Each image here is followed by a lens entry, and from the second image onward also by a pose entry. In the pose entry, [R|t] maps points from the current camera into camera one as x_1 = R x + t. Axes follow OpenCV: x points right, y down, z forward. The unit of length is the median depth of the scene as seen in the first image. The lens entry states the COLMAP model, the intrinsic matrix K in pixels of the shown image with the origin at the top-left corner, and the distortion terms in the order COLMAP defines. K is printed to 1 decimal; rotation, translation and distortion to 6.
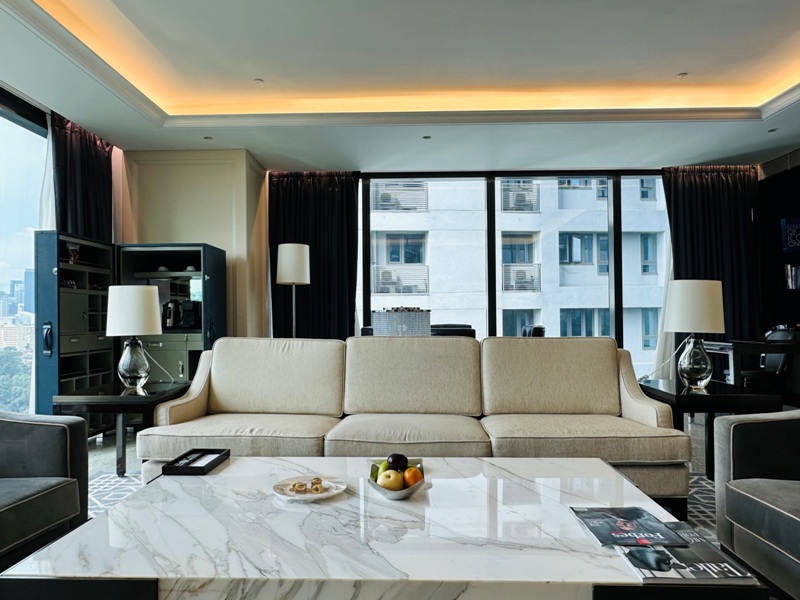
lens RADIAL K [[546.2, 0, 398.2], [0, 546.2, 305.4], [0, 0, 1]] dist [-0.004634, -0.000715]
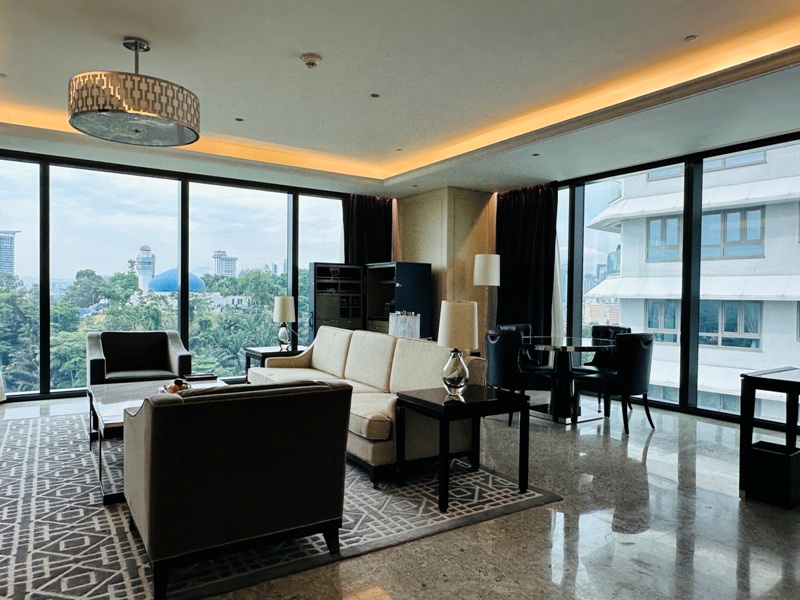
lens RADIAL K [[546.2, 0, 398.2], [0, 546.2, 305.4], [0, 0, 1]] dist [-0.004634, -0.000715]
pose [[0.566761, 0.029654, -0.823348, 0.716887], [-0.000585, 0.999366, 0.035591, -0.038580], [0.823882, -0.019690, 0.566419, 0.127664]]
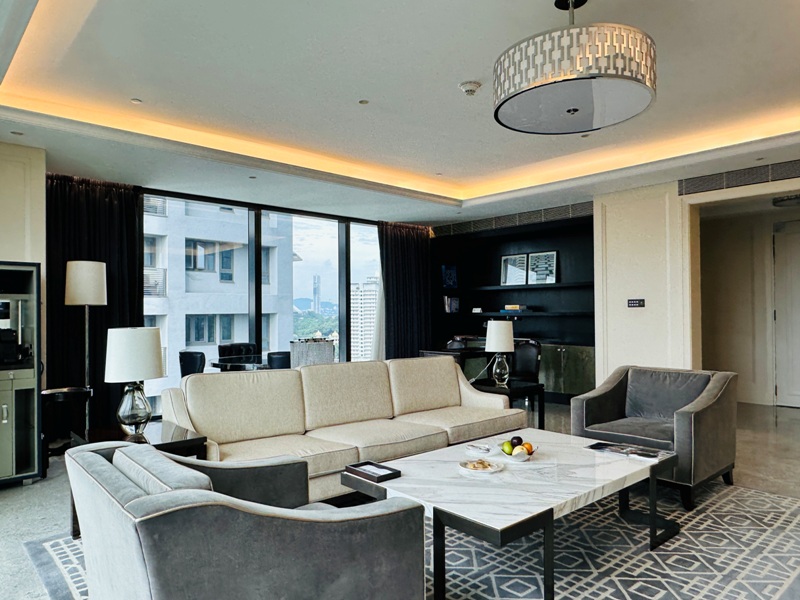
lens RADIAL K [[546.2, 0, 398.2], [0, 546.2, 305.4], [0, 0, 1]] dist [-0.004634, -0.000715]
pose [[0.724976, 0.012790, 0.688656, -0.436884], [-0.012739, 0.999906, -0.005160, -0.040972], [-0.688657, -0.005032, 0.725070, -0.006445]]
